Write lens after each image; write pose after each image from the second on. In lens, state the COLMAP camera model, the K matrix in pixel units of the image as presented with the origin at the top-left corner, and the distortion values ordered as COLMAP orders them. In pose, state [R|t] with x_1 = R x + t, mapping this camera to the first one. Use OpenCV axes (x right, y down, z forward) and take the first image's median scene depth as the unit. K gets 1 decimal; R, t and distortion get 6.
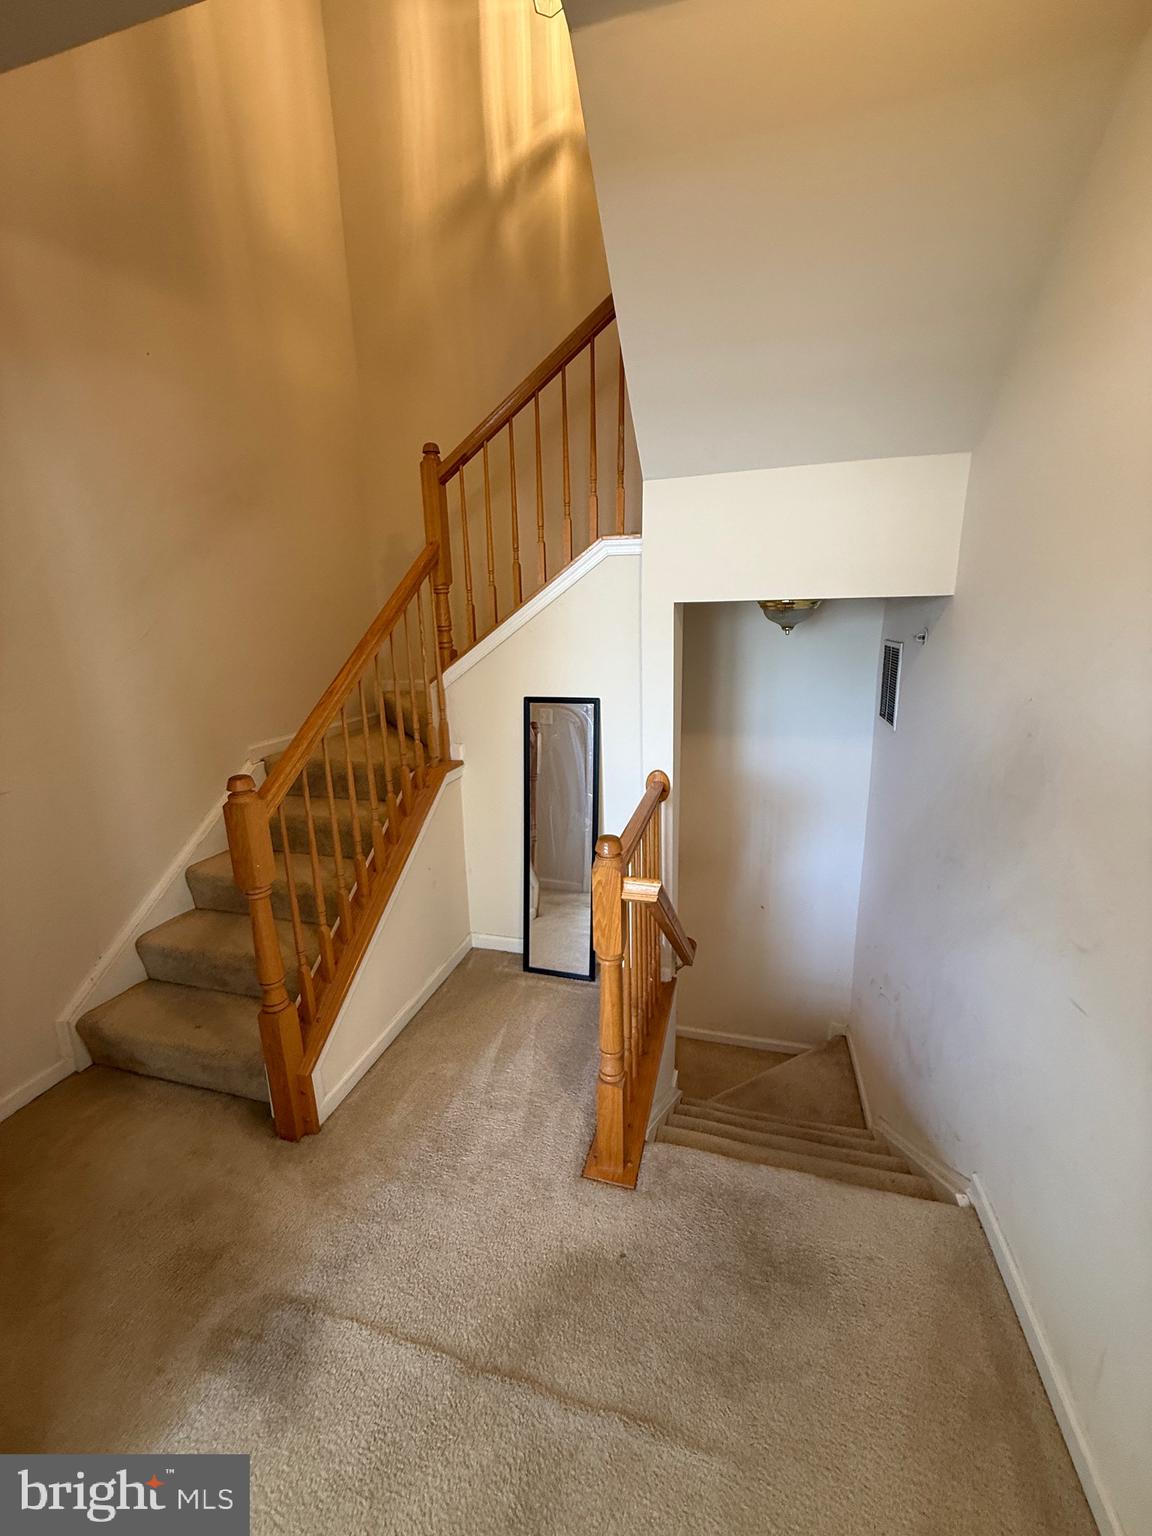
lens RADIAL K [[611.6, 0, 581.2], [0, 611.6, 761.8], [0, 0, 1]] dist [0.001372, 0.000352]
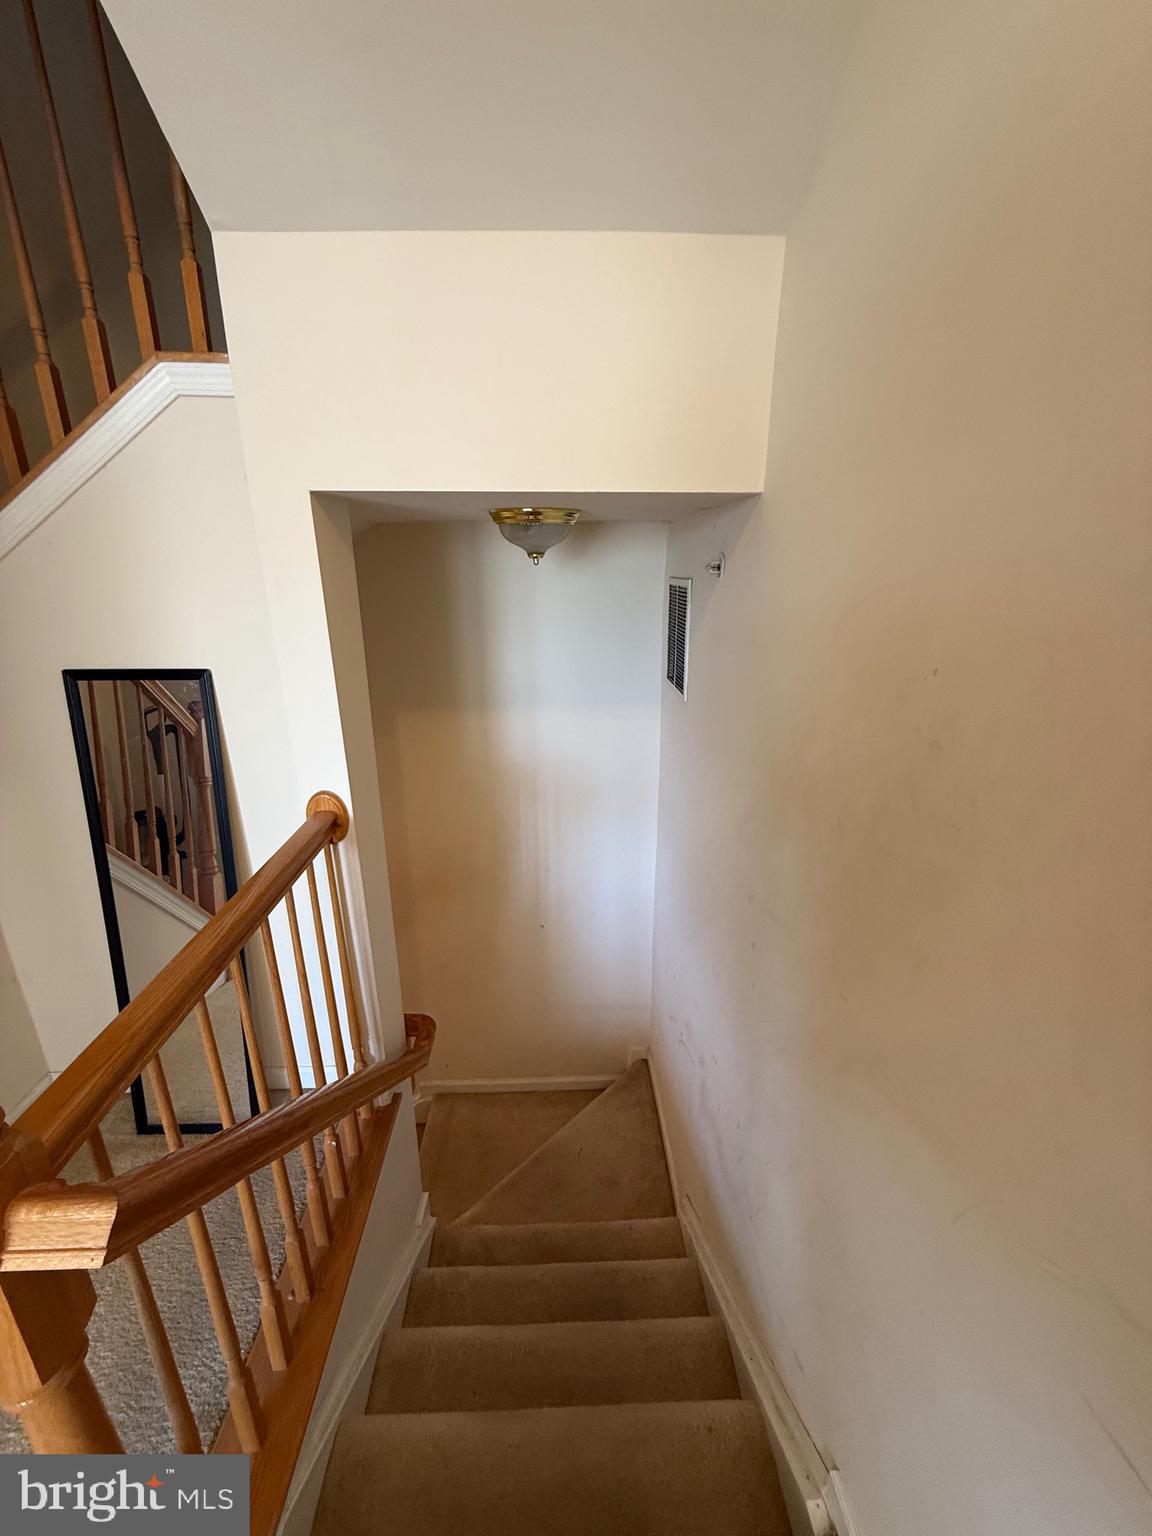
lens RADIAL K [[611.6, 0, 580.3], [0, 611.6, 758.7], [0, 0, 1]] dist [0.001372, 0.000352]
pose [[0.953883, -0.071935, 0.291431, 0.166845], [0.051099, 0.995604, 0.078497, -0.044513], [-0.295796, -0.059985, 0.953366, 0.322018]]
